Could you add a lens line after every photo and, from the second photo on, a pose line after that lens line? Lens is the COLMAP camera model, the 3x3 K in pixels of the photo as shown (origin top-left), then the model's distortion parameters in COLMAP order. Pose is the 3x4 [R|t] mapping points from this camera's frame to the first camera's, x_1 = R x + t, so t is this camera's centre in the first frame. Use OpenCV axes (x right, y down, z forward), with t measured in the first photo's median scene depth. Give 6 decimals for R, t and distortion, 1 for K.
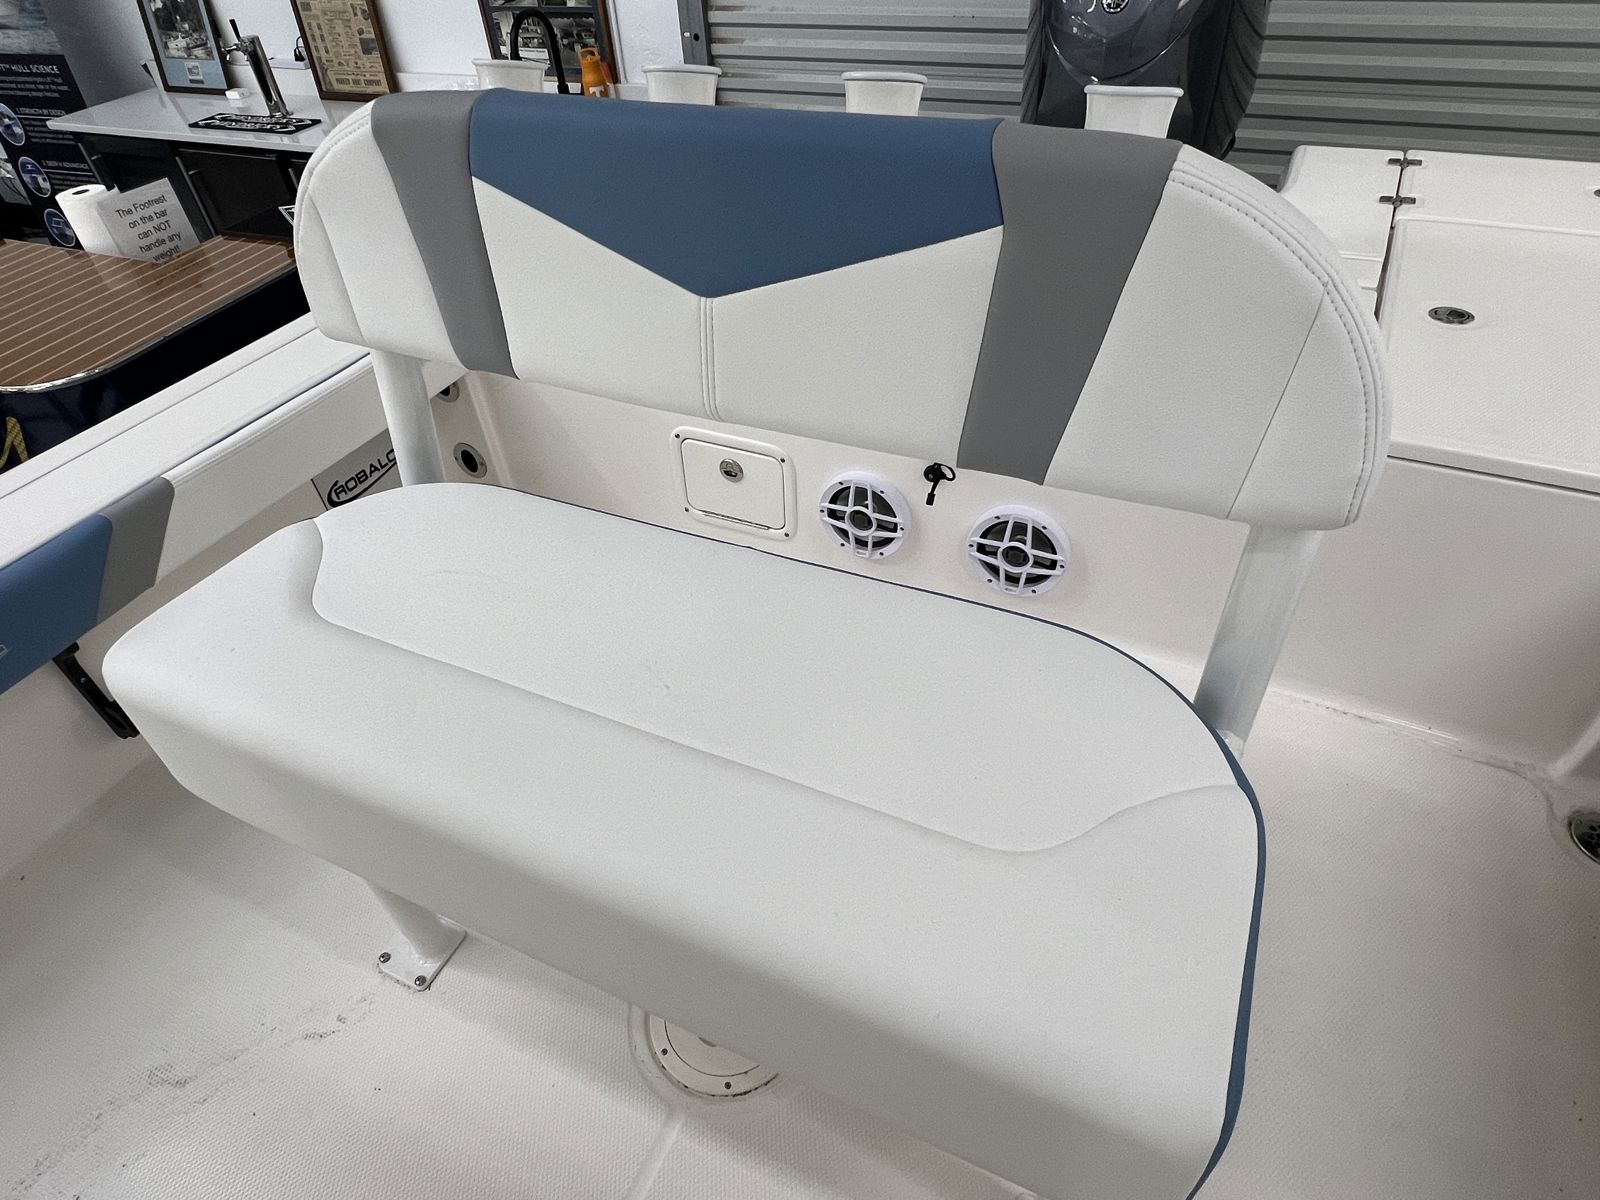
lens RADIAL K [[924.4, 0, 772.9], [0, 924.4, 617.9], [0, 0, 1]] dist [-0.006888, 0.003506]
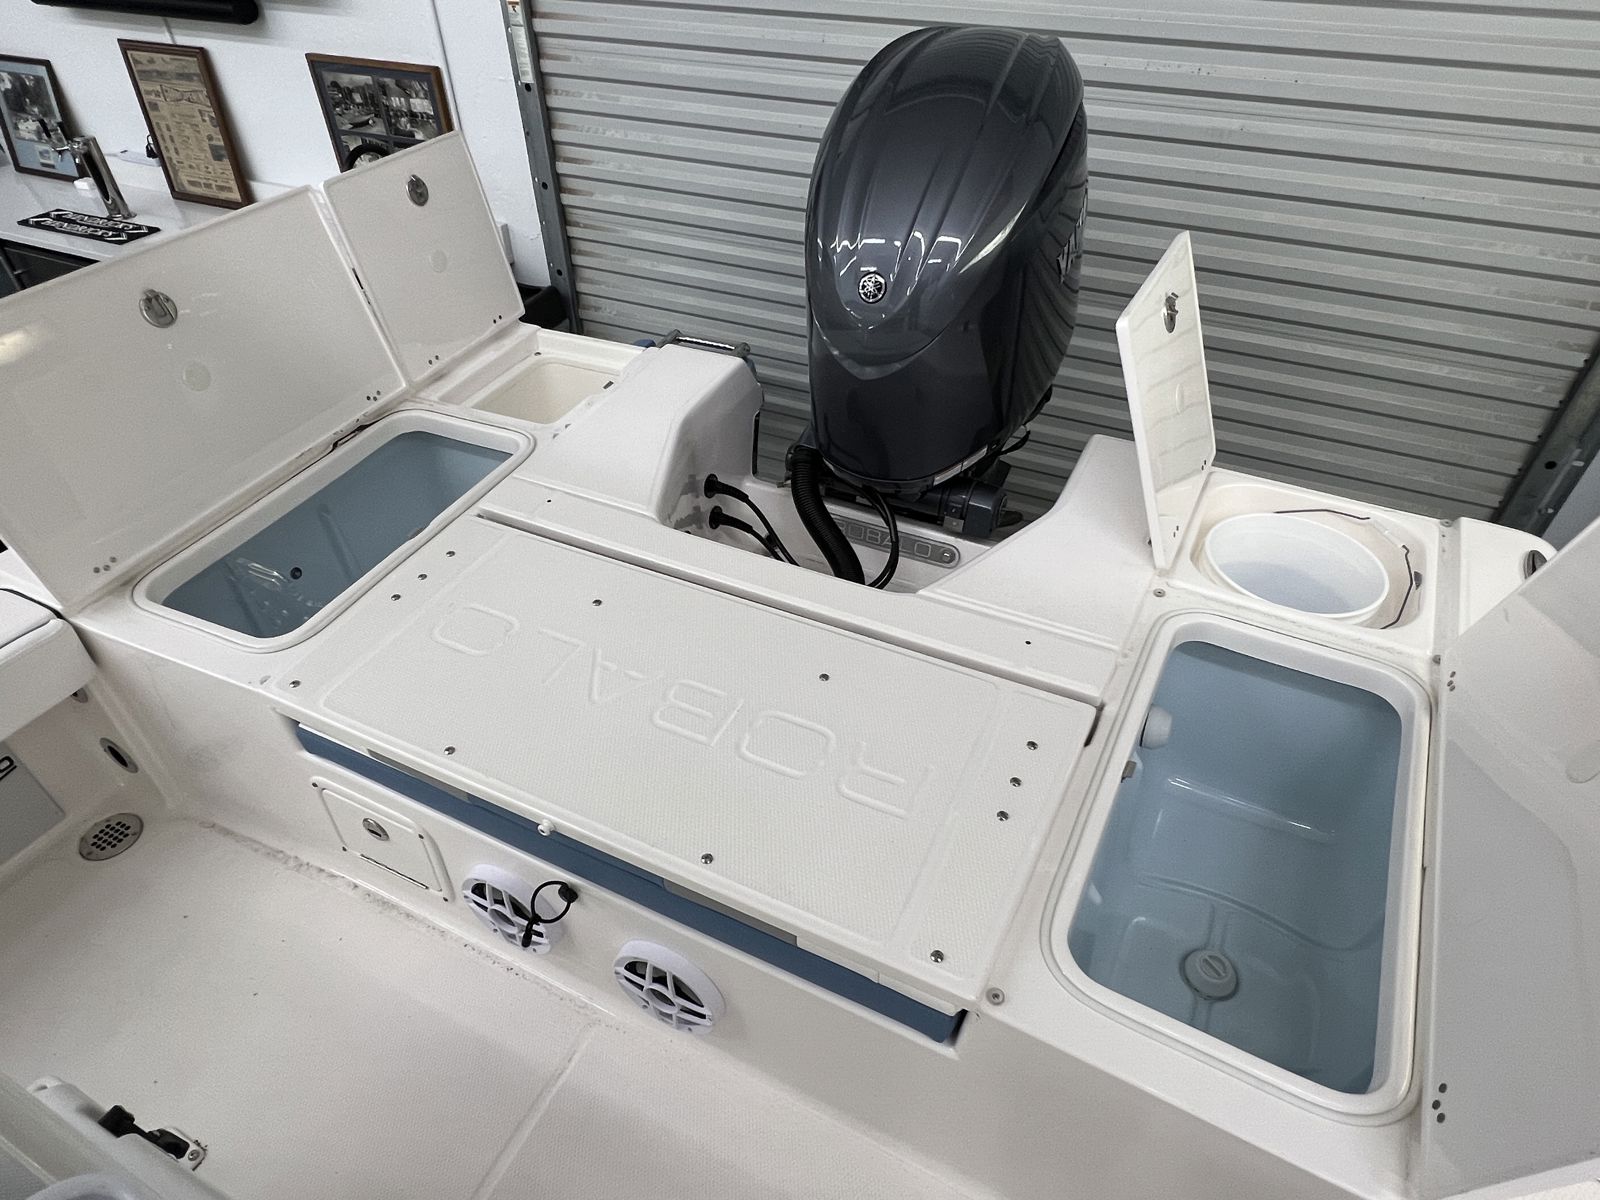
lens RADIAL K [[924.4, 0, 796.4], [0, 924.4, 597.3], [0, 0, 1]] dist [-0.006888, 0.003506]
pose [[0.998279, 0.049497, 0.031462, 0.138246], [-0.048397, 0.998221, -0.034808, -0.164517], [-0.033129, 0.033225, 0.998899, 0.061225]]
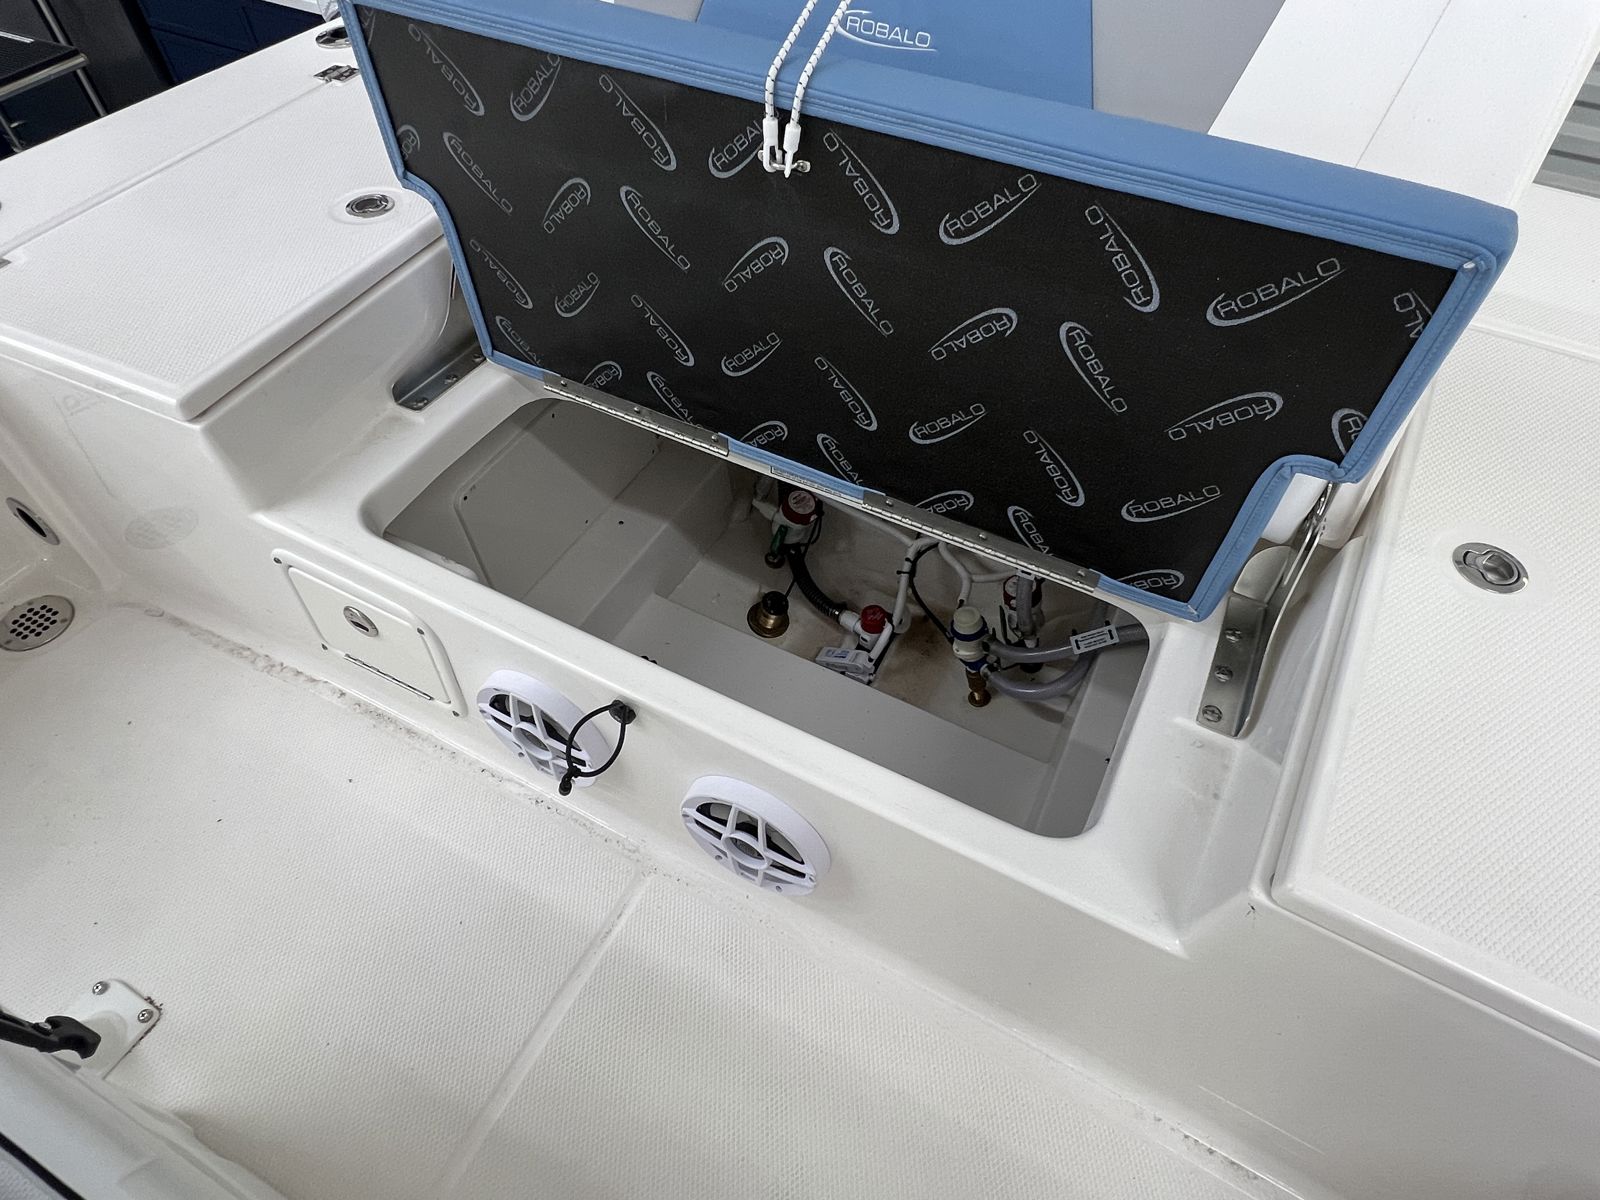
lens RADIAL K [[924.4, 0, 793.0], [0, 924.4, 601.0], [0, 0, 1]] dist [-0.006888, 0.003506]
pose [[0.996226, 0.079041, 0.035872, 0.105207], [-0.083465, 0.985779, 0.145855, -0.133318], [-0.023834, -0.148298, 0.988655, 0.163408]]
